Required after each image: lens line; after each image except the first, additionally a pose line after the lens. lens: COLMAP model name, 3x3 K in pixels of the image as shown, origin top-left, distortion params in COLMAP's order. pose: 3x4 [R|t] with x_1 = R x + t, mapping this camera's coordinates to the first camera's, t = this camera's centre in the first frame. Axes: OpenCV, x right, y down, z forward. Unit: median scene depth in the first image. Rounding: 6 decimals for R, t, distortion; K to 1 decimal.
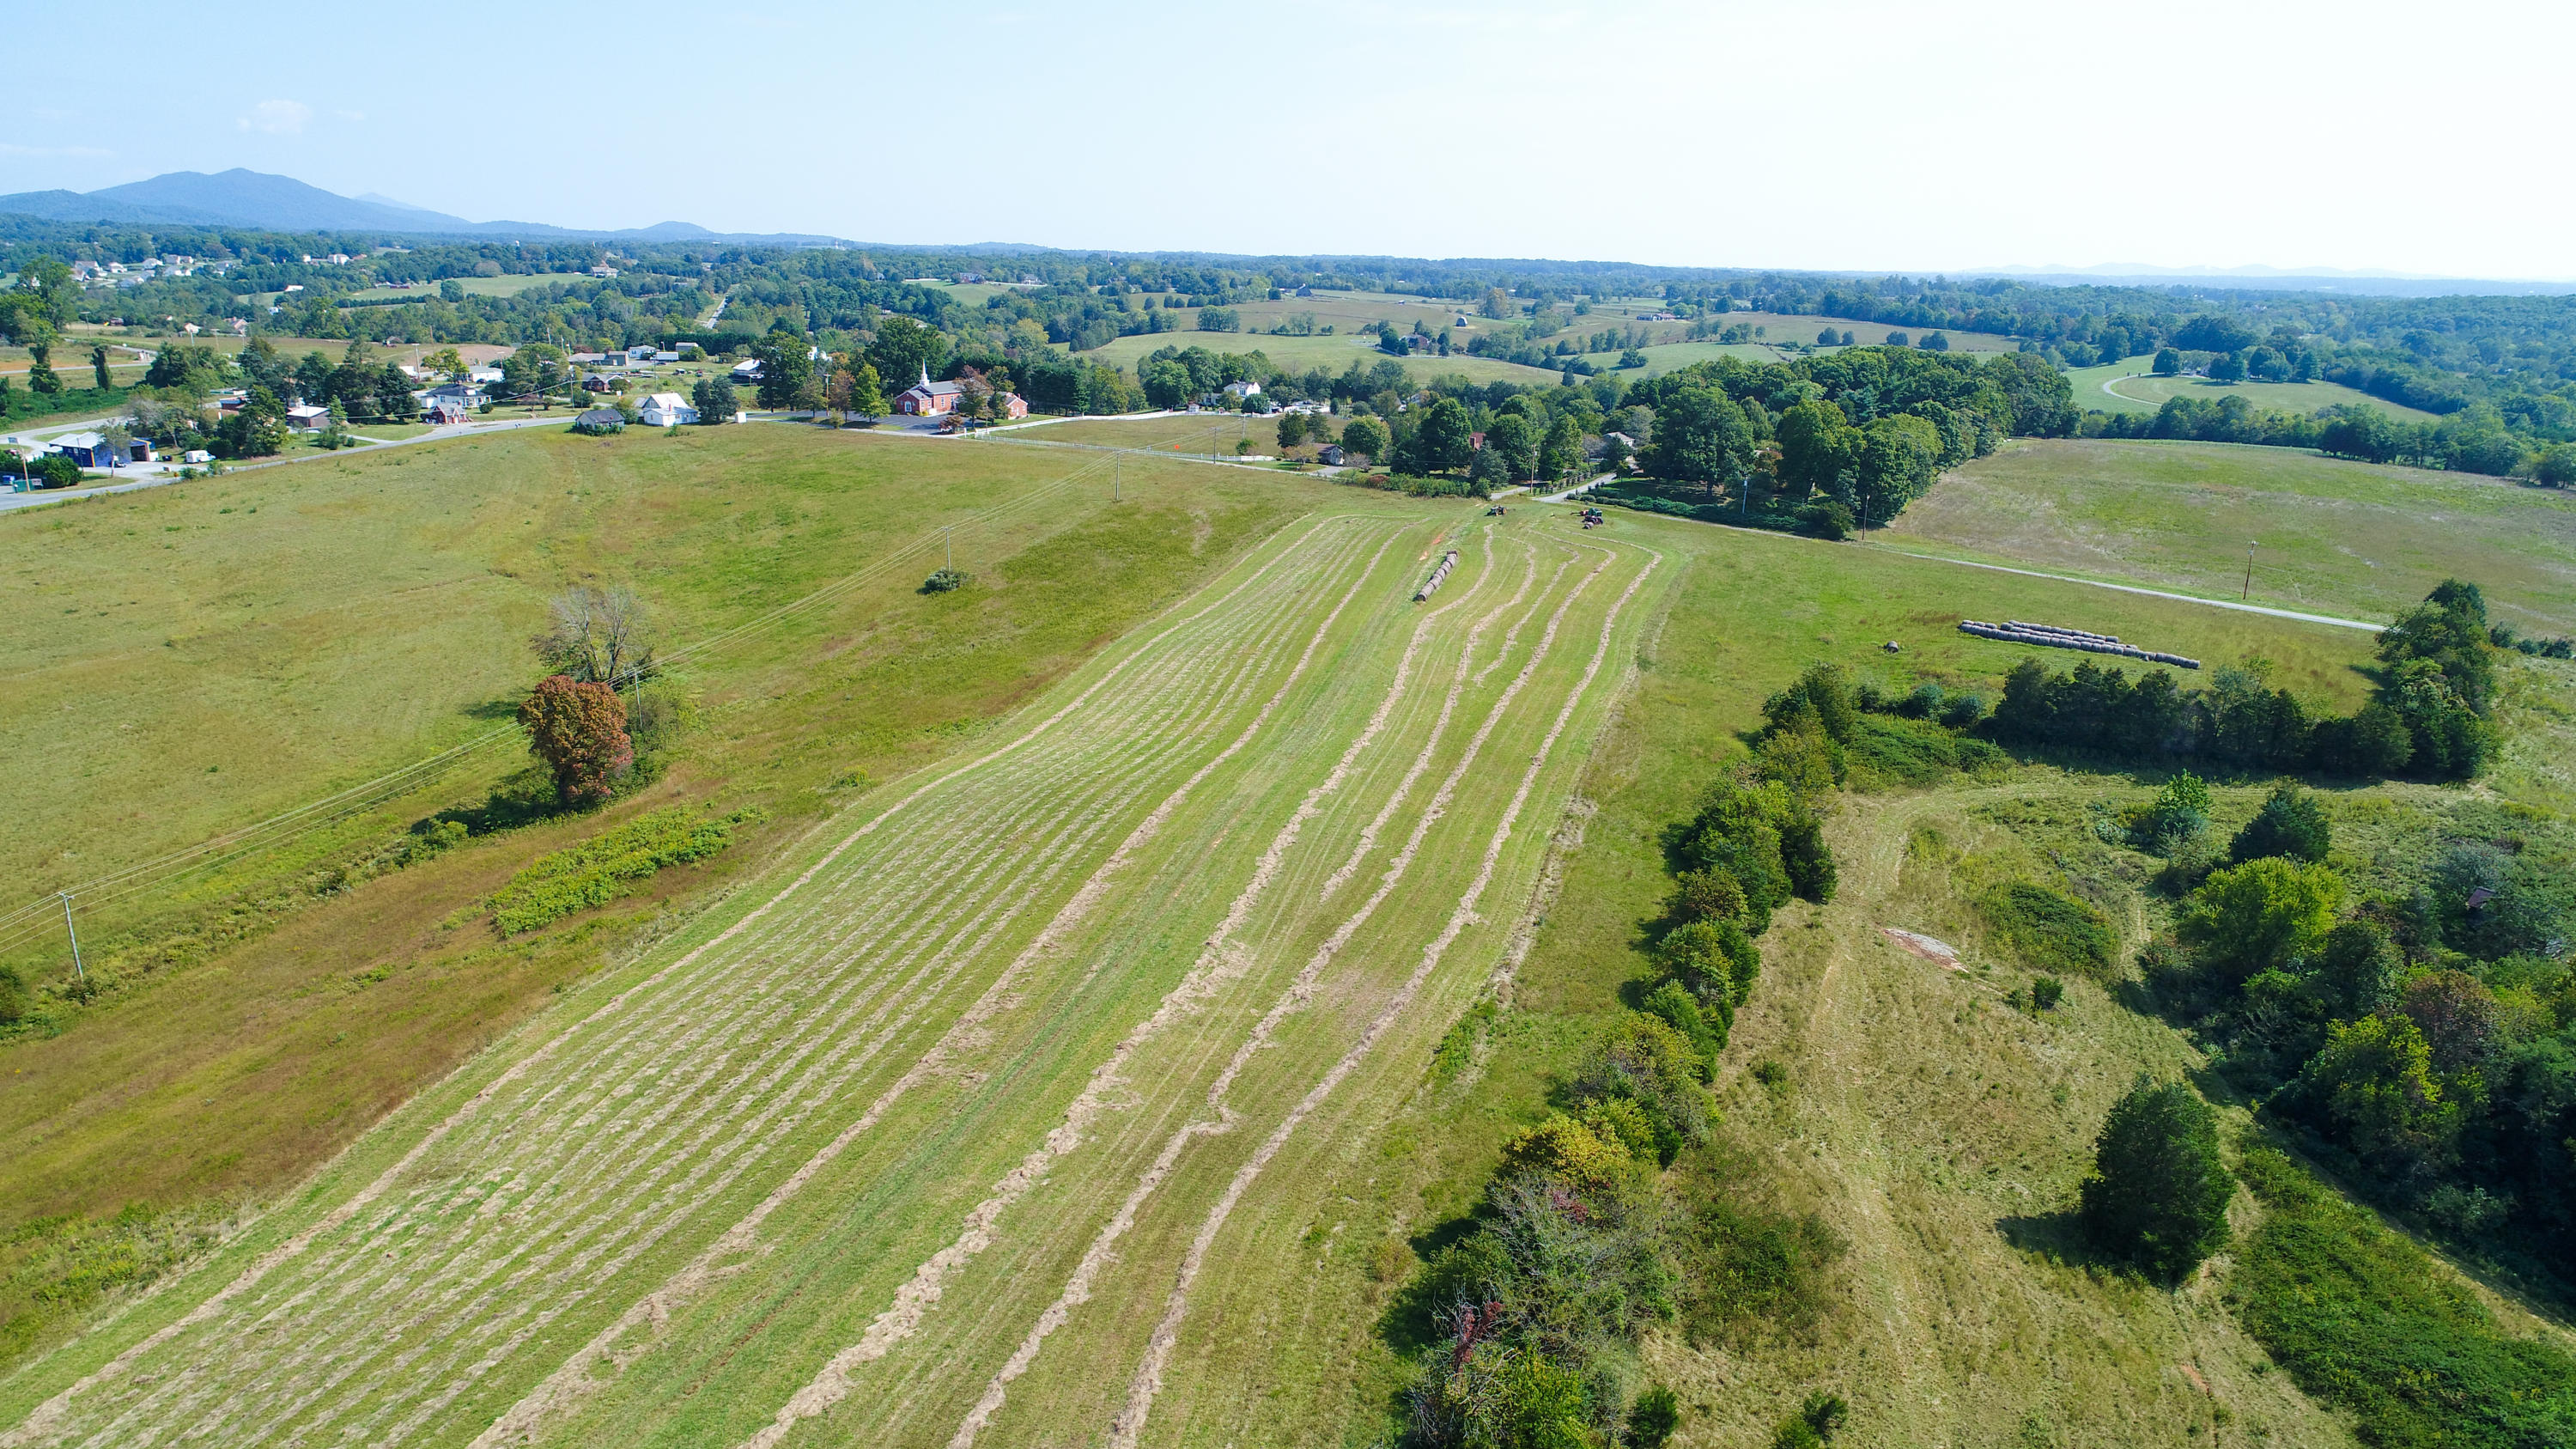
lens RADIAL K [[1745.5, 0, 1288.0], [0, 1745.5, 724.5], [0, 0, 1]] dist [0.006318, 0.001590]
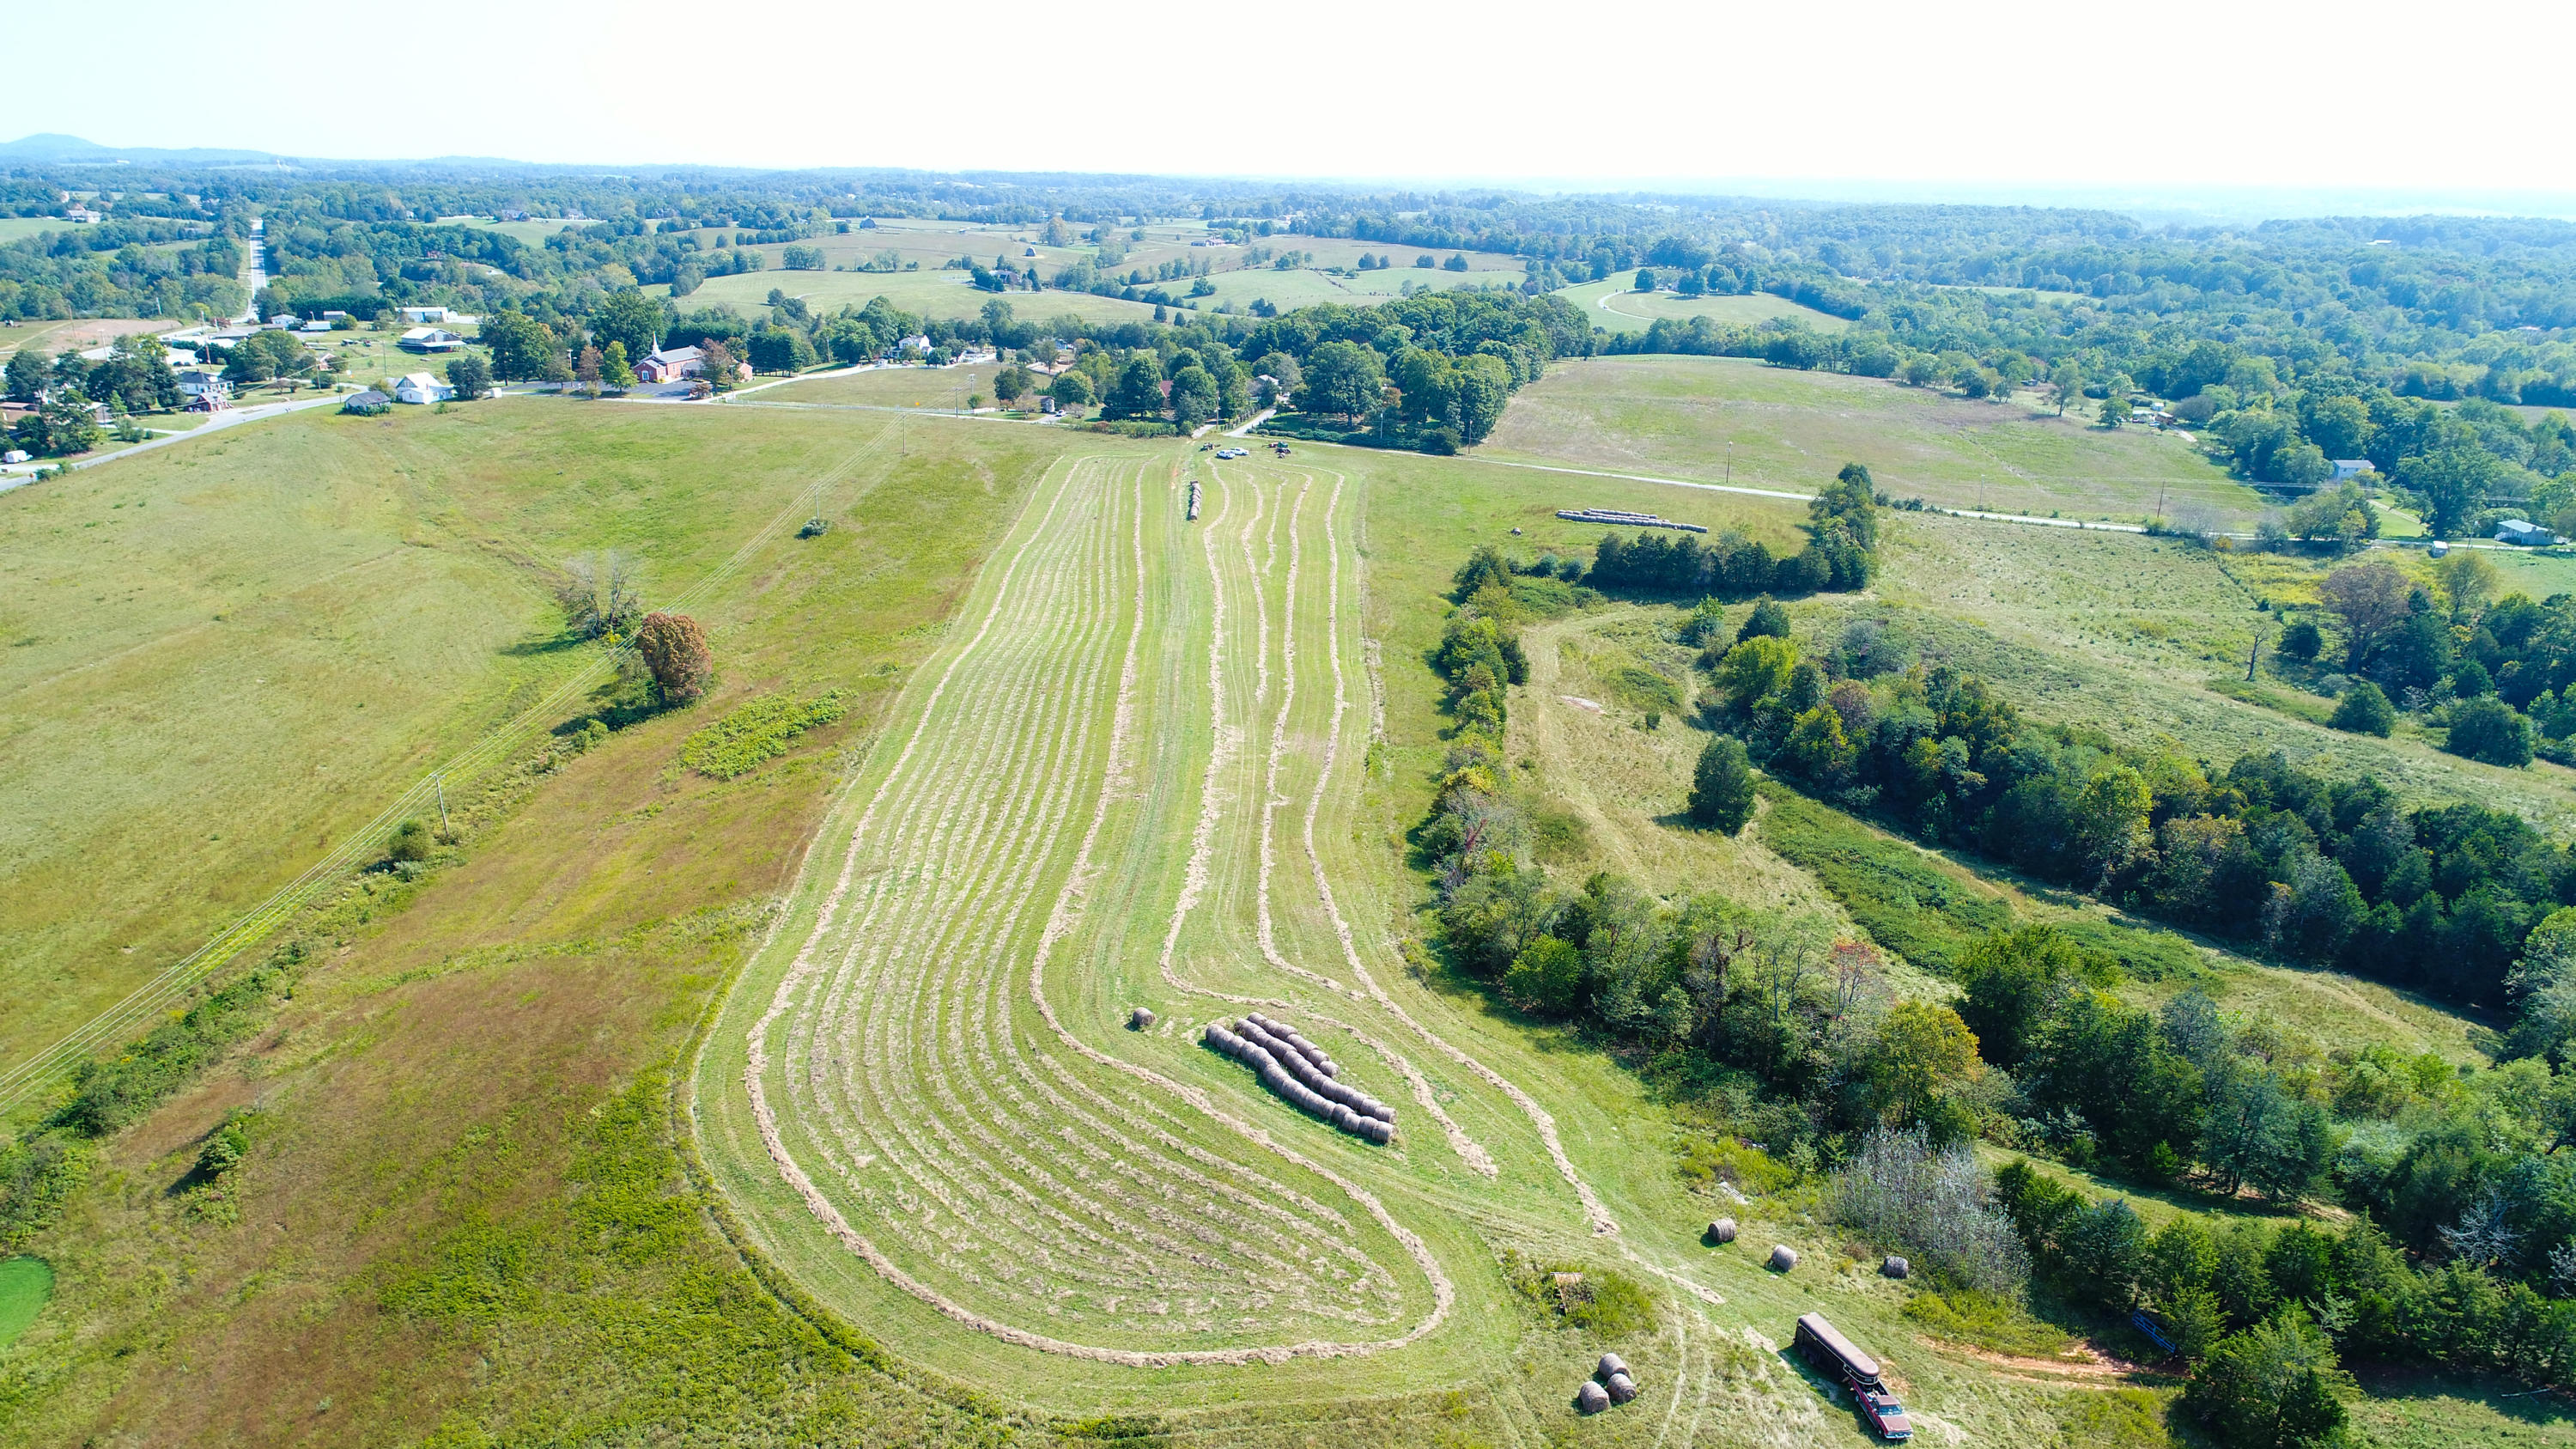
lens RADIAL K [[1745.5, 0, 1288.0], [0, 1745.5, 724.5], [0, 0, 1]] dist [0.006318, 0.001590]
pose [[0.963452, -0.092122, 0.251542, -0.153195], [0.079373, 0.995014, 0.060387, 0.009020], [-0.255851, -0.038215, 0.965961, -0.256339]]
